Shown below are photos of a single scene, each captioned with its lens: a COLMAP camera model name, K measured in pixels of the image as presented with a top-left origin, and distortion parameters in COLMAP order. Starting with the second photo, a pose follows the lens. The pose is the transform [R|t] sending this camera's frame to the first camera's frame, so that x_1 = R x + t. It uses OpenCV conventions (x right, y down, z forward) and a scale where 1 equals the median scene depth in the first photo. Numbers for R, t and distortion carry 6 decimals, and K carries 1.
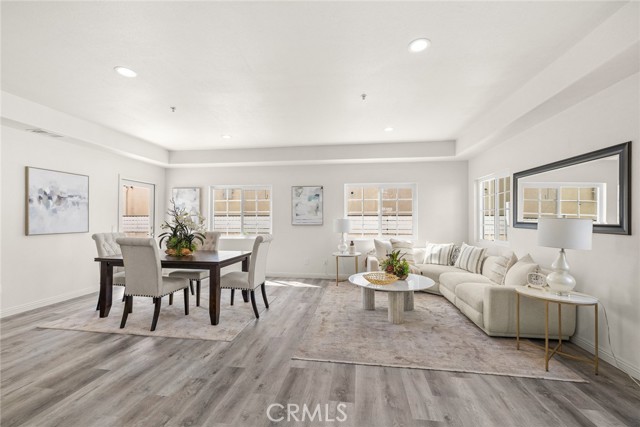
lens RADIAL K [[272.4, 0, 320.0], [0, 272.4, 213.5], [0, 0, 1]] dist [0.001111, 0.000181]
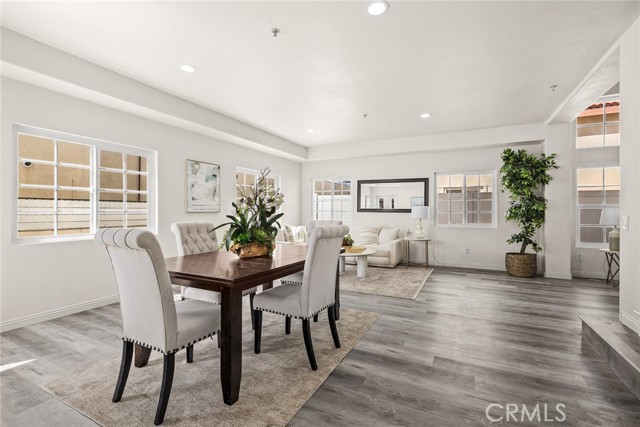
lens RADIAL K [[302.6, 0, 322.8], [0, 302.6, 207.9], [0, 0, 1]] dist [0.173528, 0.000033]
pose [[0.303974, 0.001685, 0.952679, -1.151983], [-0.030163, 0.999514, 0.007857, 0.017291], [-0.952203, -0.031124, 0.303877, 0.598971]]
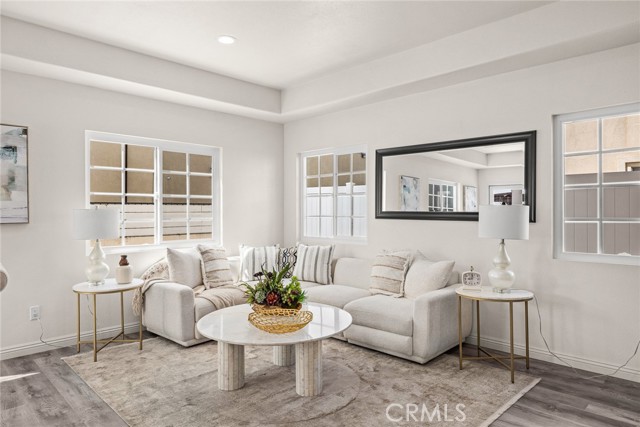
lens RADIAL K [[397.1, 0, 320.0], [0, 397.1, 213.5], [0, 0, 1]] dist [-0.003588, -0.001840]
pose [[0.592634, -0.004048, 0.805462, -0.301960], [-0.012674, 0.999817, 0.014349, 0.019590], [-0.805372, -0.018712, 0.592474, 0.431769]]
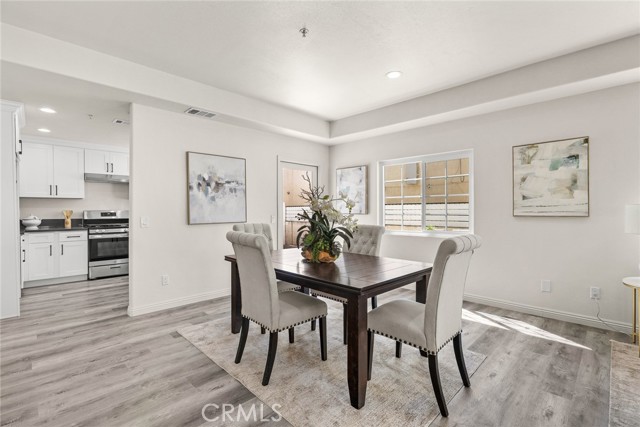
lens RADIAL K [[296.6, 0, 319.8], [0, 296.6, 211.5], [0, 0, 1]] dist [-0.007889, 0.000140]
pose [[0.800055, -0.000332, -0.599926, -0.084748], [0.017161, 0.999603, 0.022333, 0.018627], [0.599681, -0.028163, 0.799744, 0.418288]]
